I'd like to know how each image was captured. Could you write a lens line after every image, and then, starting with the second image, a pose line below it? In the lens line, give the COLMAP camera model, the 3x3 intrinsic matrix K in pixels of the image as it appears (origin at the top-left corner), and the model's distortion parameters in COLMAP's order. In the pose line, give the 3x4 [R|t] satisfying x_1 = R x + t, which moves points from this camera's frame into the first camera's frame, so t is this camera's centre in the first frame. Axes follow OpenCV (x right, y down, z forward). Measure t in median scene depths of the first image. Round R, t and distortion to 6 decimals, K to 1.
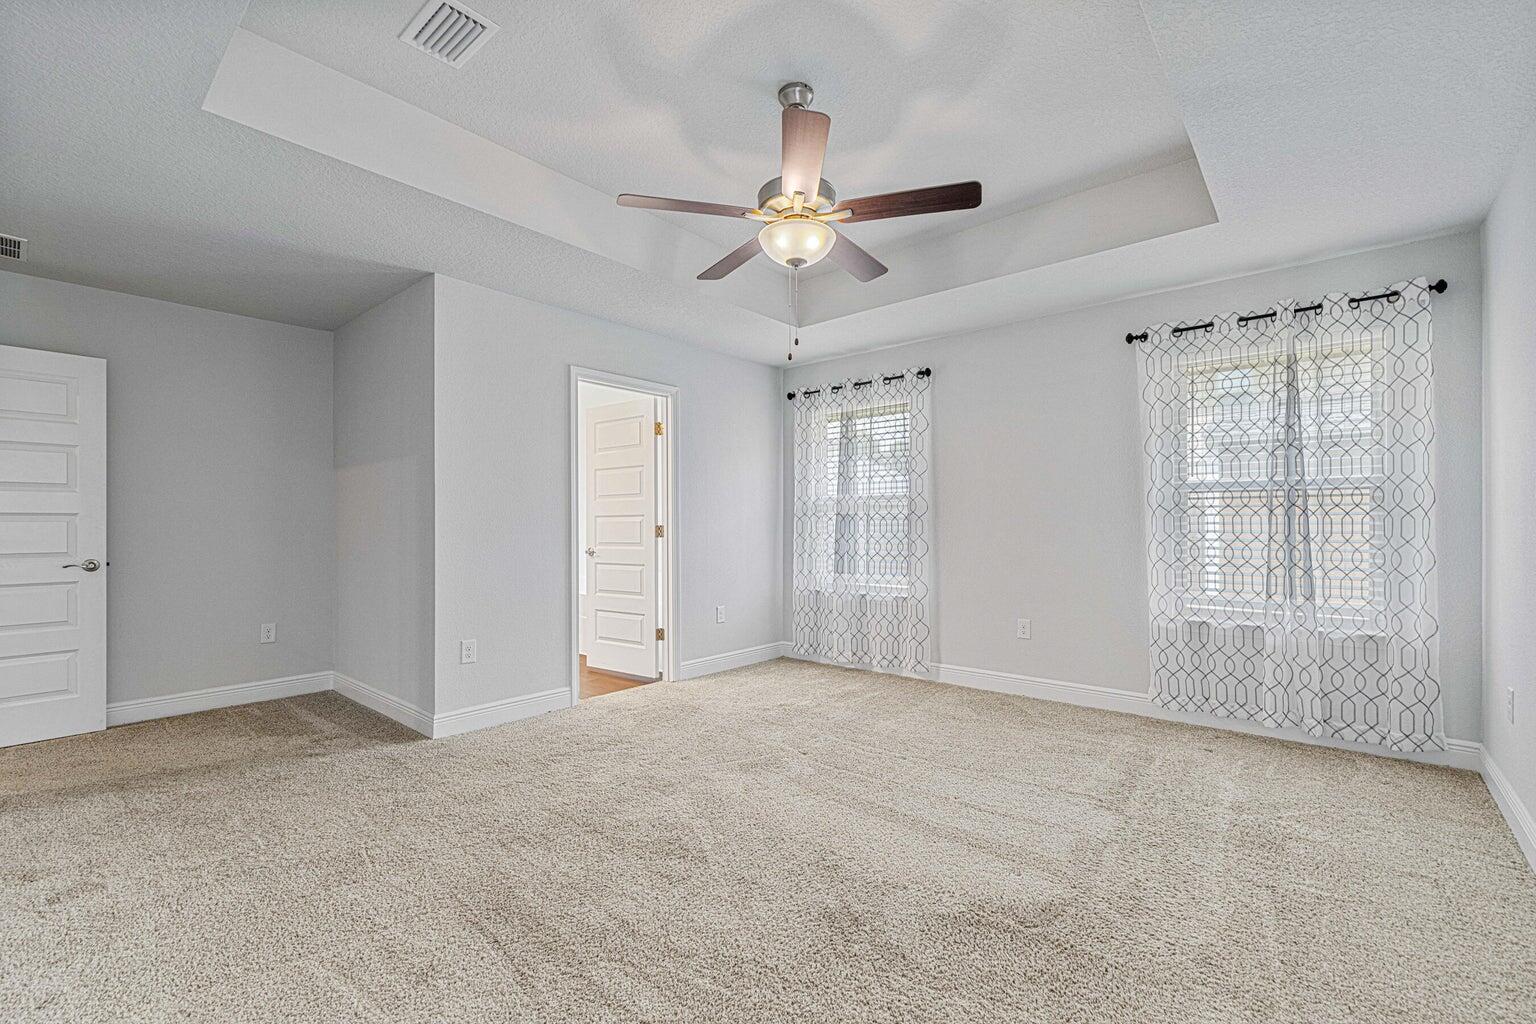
lens RADIAL K [[662.4, 0, 757.5], [0, 662.4, 520.2], [0, 0, 1]] dist [-0.003575, -0.000366]
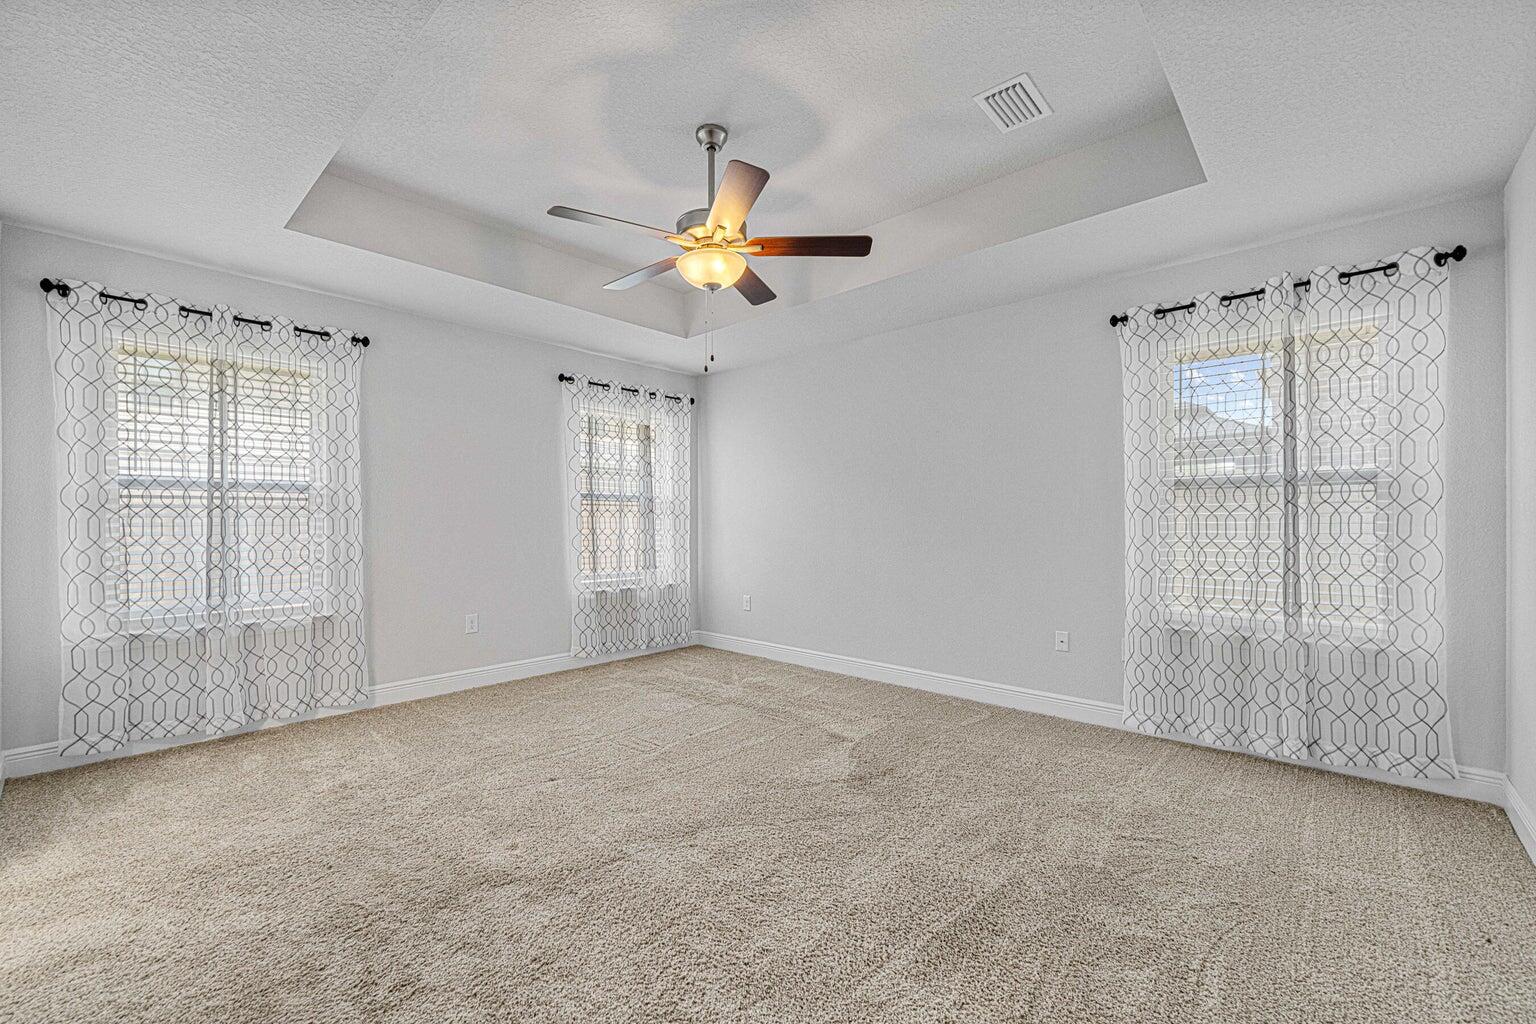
lens RADIAL K [[634.6, 0, 768.0], [0, 634.6, 512.0], [0, 0, 1]] dist [-0.000152, -0.000220]
pose [[0.016184, 0.017562, 0.999715, -0.640782], [-0.003297, 0.999841, -0.017511, 0.005397], [-0.999864, -0.003013, 0.016239, 0.569165]]
